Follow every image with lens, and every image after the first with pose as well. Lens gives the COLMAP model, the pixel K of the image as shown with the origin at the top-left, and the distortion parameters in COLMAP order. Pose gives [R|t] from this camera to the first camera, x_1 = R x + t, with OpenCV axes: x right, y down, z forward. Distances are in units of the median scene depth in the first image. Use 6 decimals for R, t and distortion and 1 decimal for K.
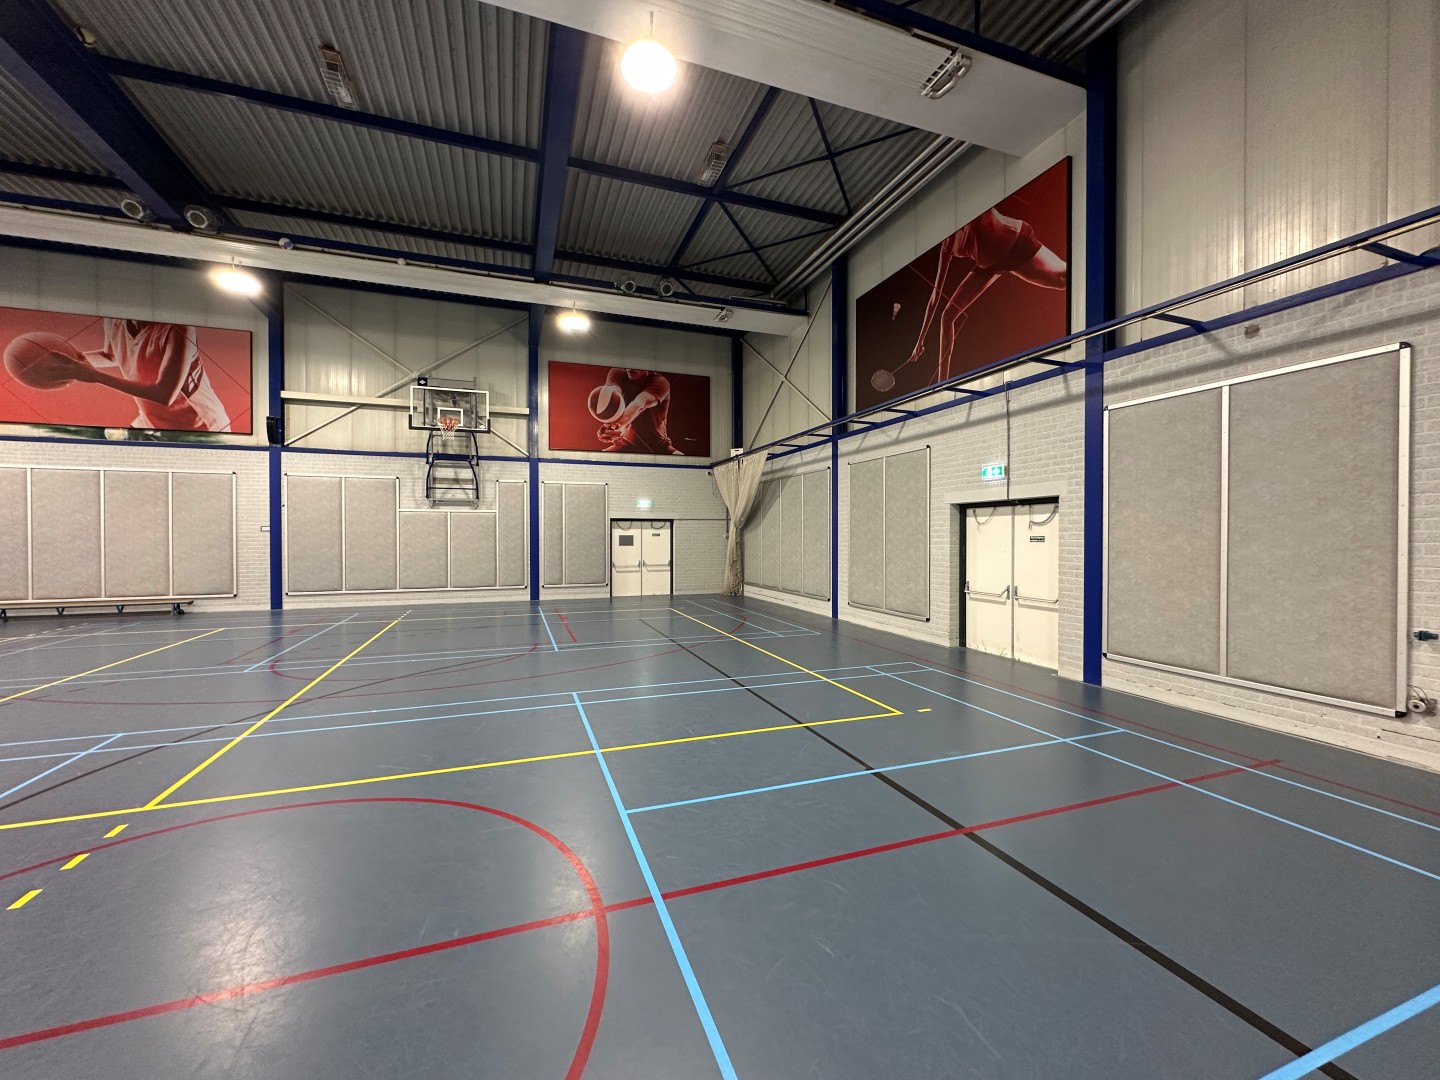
lens RADIAL K [[572.3, 0, 720.0], [0, 572.3, 540.0], [0, 0, 1]] dist [-0.002069, -0.000189]
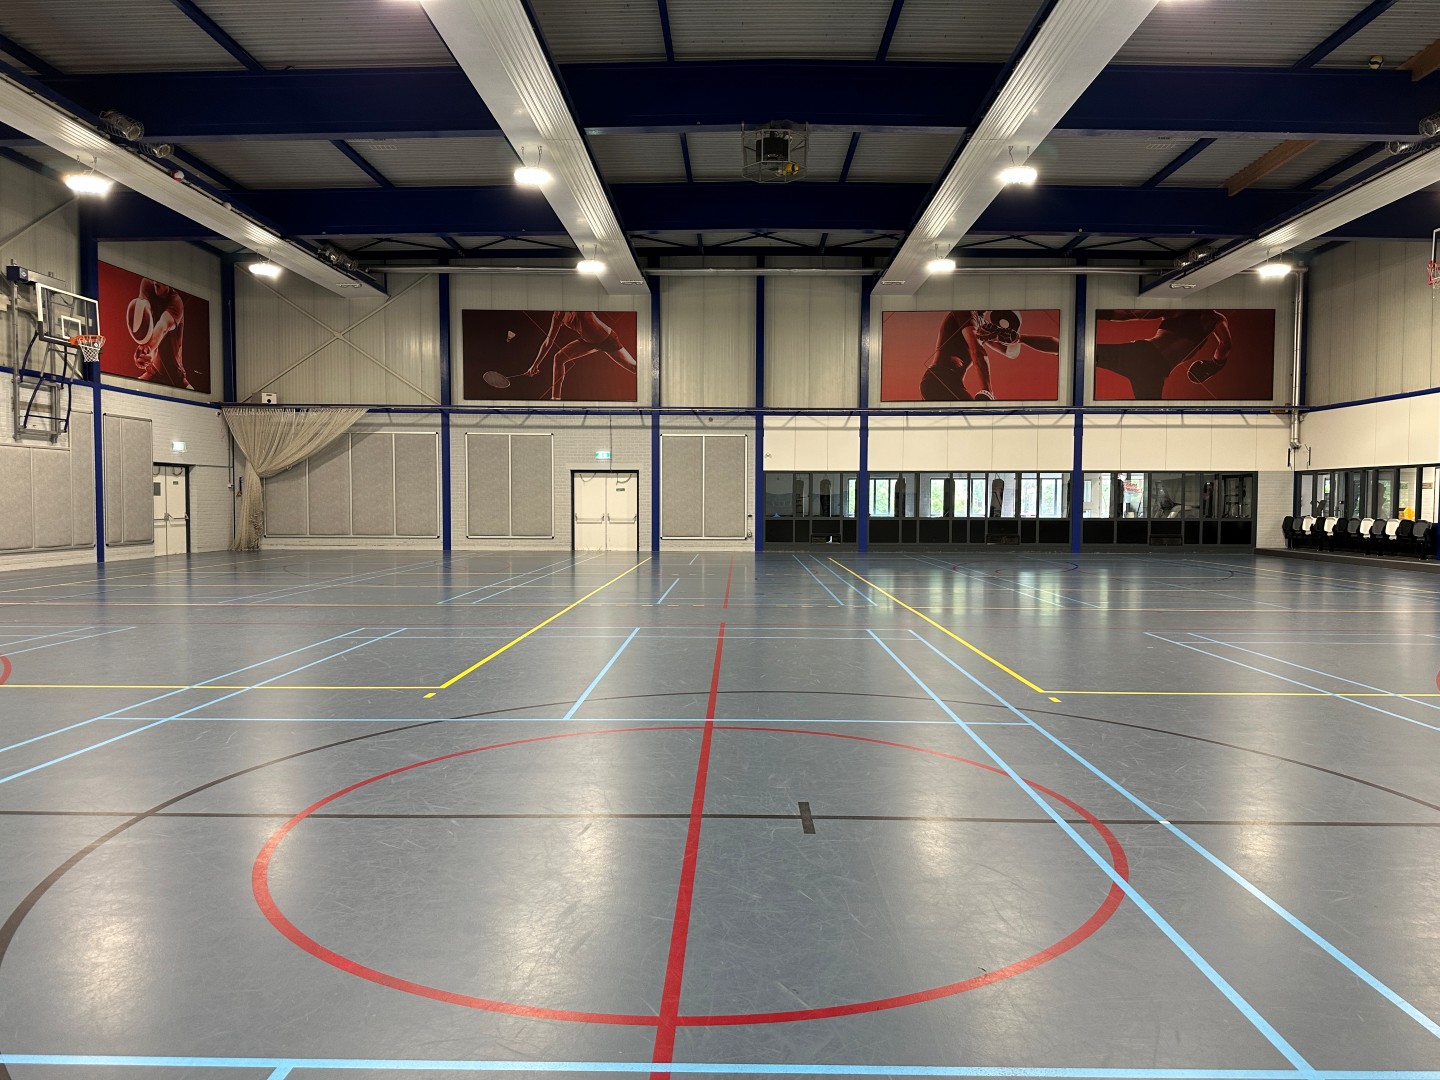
lens RADIAL K [[998.8, 0, 720.0], [0, 998.8, 540.0], [0, 0, 1]] dist [-0.000550, -0.000170]
pose [[0.360506, -0.034126, 0.932133, -1.769902], [-0.000572, 0.999322, 0.036807, 0.030437], [-0.932757, -0.013803, 0.360242, -0.415075]]
